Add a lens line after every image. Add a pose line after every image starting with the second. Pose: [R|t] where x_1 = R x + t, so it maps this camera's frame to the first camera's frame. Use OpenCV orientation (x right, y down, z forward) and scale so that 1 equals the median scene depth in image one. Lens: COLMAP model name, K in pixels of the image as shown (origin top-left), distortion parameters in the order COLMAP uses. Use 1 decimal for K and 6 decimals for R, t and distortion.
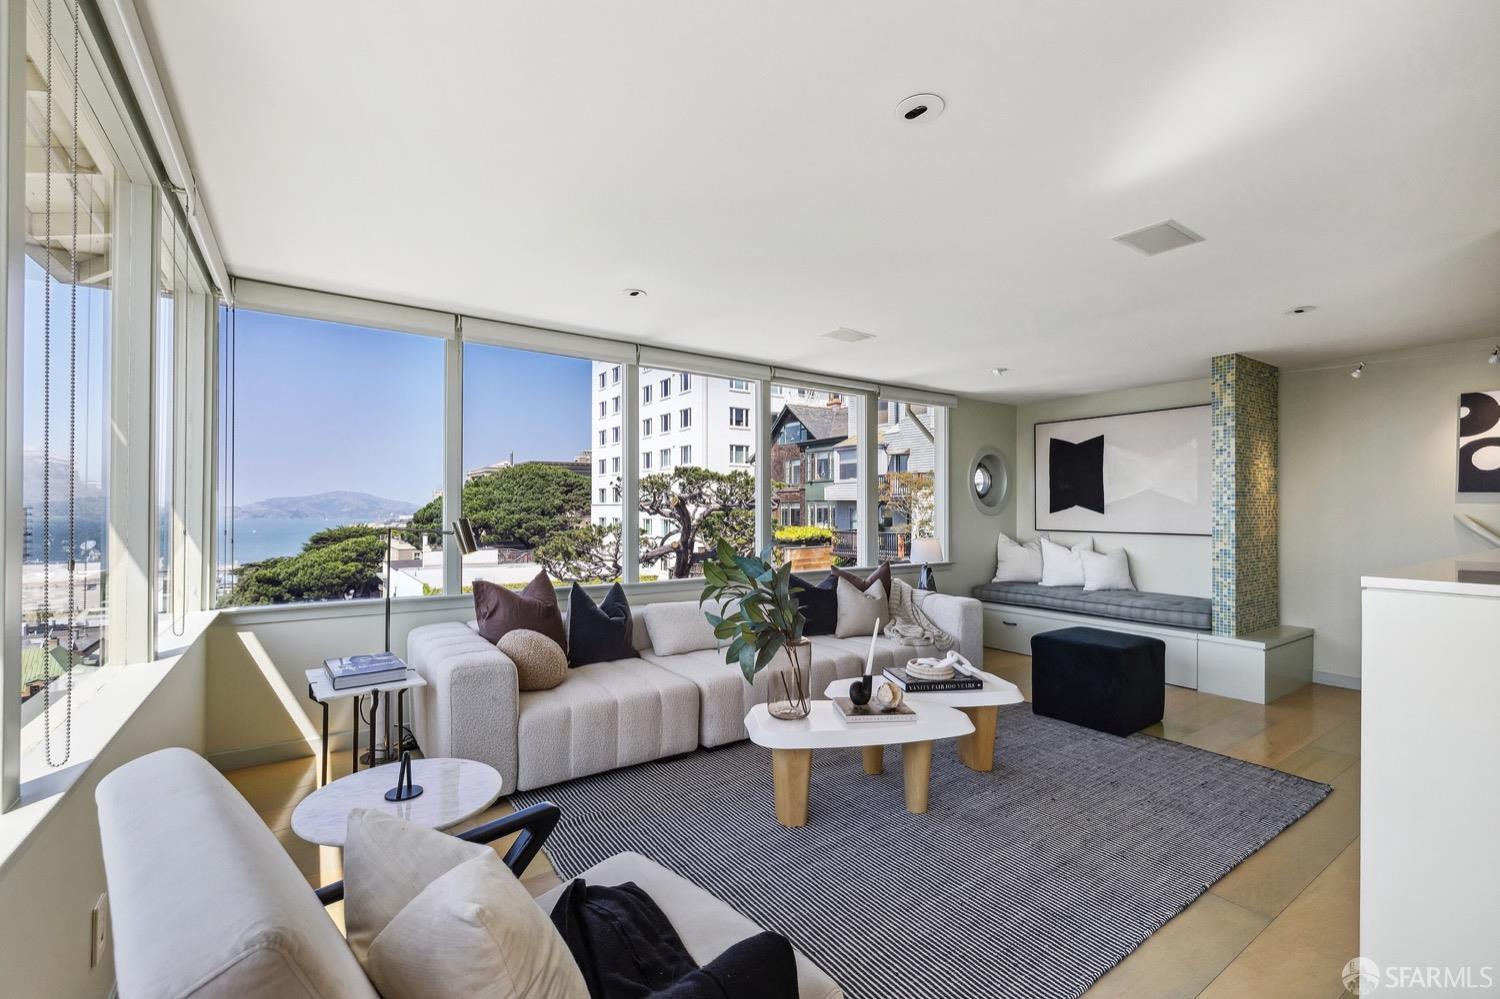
lens RADIAL K [[648.1, 0, 754.5], [0, 648.1, 505.0], [0, 0, 1]] dist [0.000681, 0.000392]
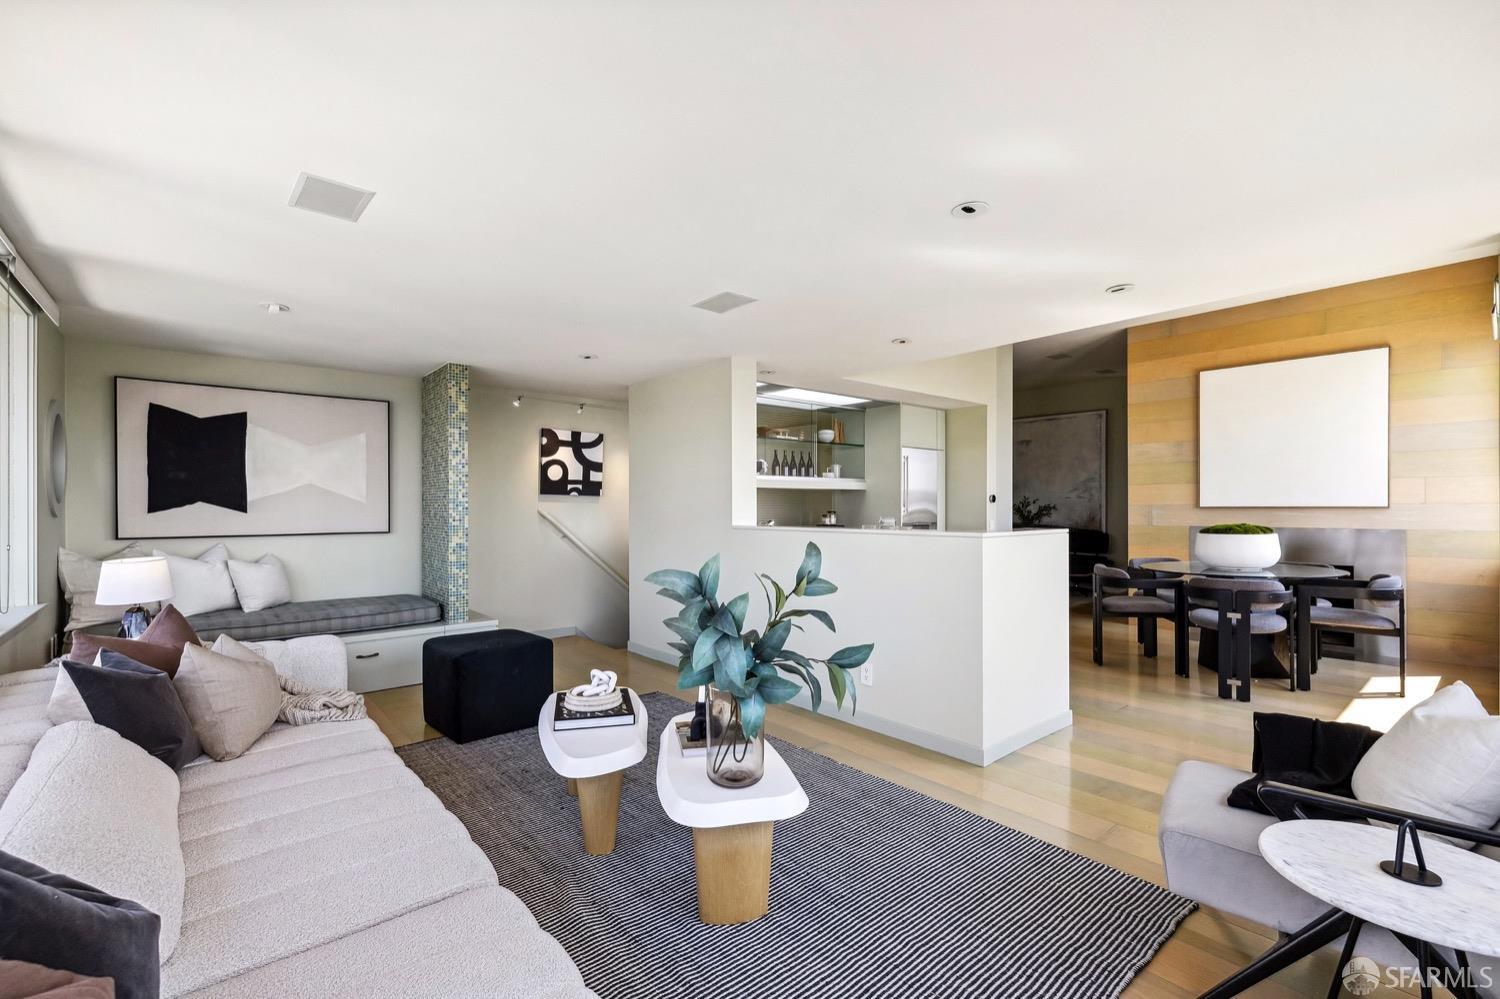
lens RADIAL K [[648.1, 0, 744.7], [0, 648.1, 508.8], [0, 0, 1]] dist [0.000681, 0.000392]
pose [[-0.086776, -0.006450, 0.996207, -0.370369], [-0.002958, 0.999976, 0.006217, 0.002591], [-0.996223, -0.002407, -0.086793, 0.569545]]
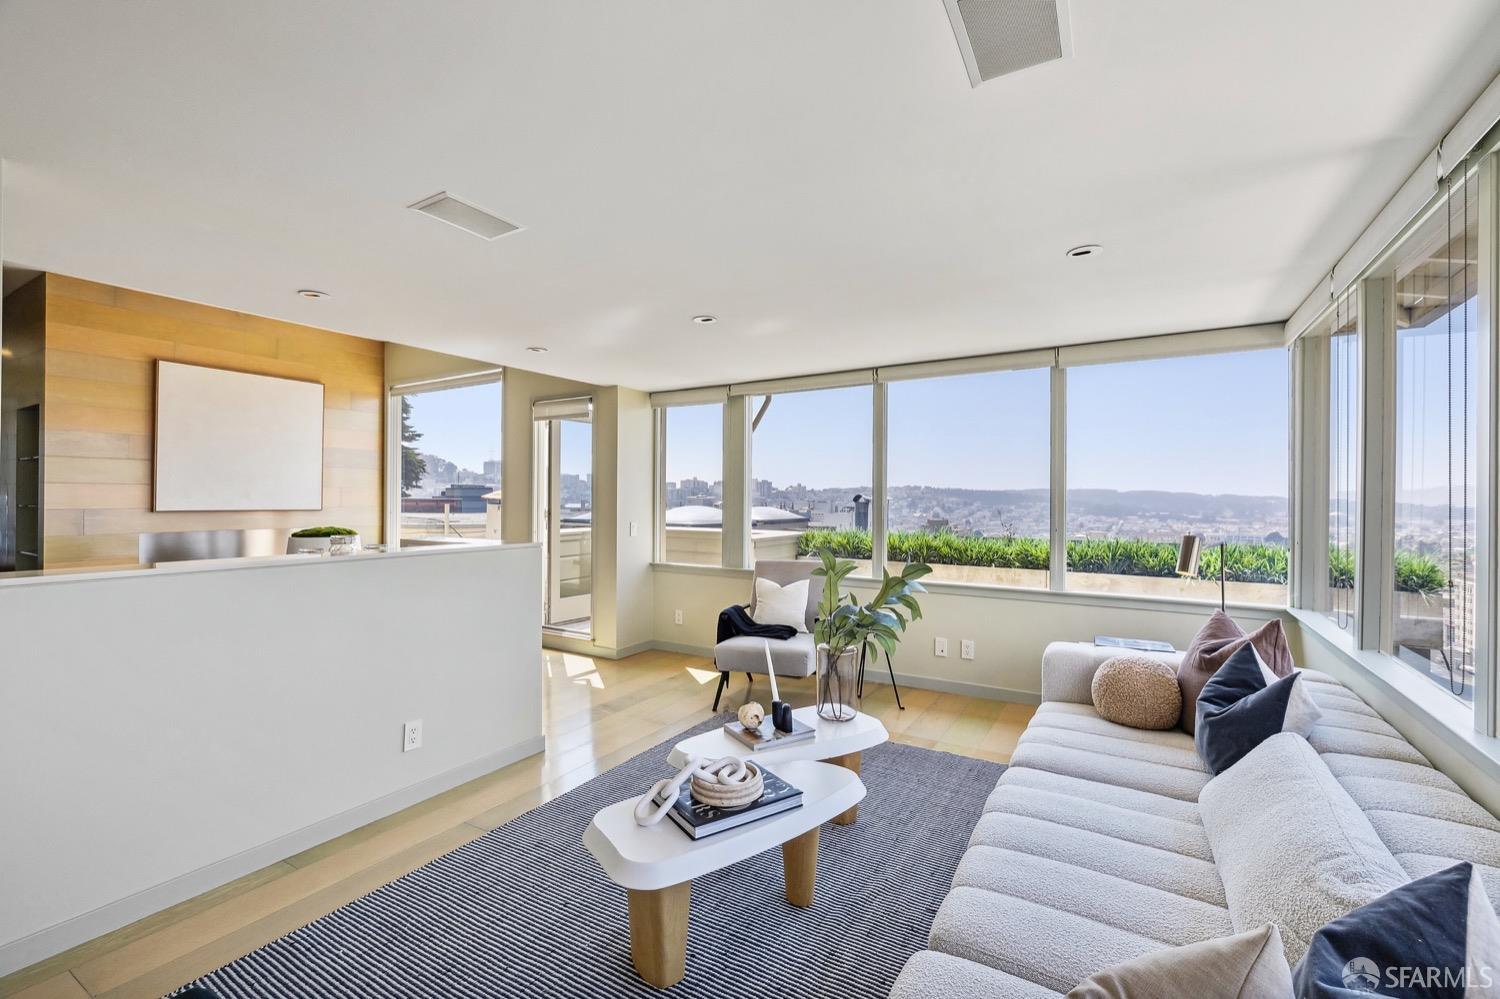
lens RADIAL K [[648.1, 0, 766.0], [0, 648.1, 494.4], [0, 0, 1]] dist [0.000681, 0.000392]
pose [[-0.912679, -0.011879, -0.408505, 0.330779], [-0.005462, 0.999843, -0.016871, -0.013548], [0.408641, -0.013166, -0.912600, 1.032801]]
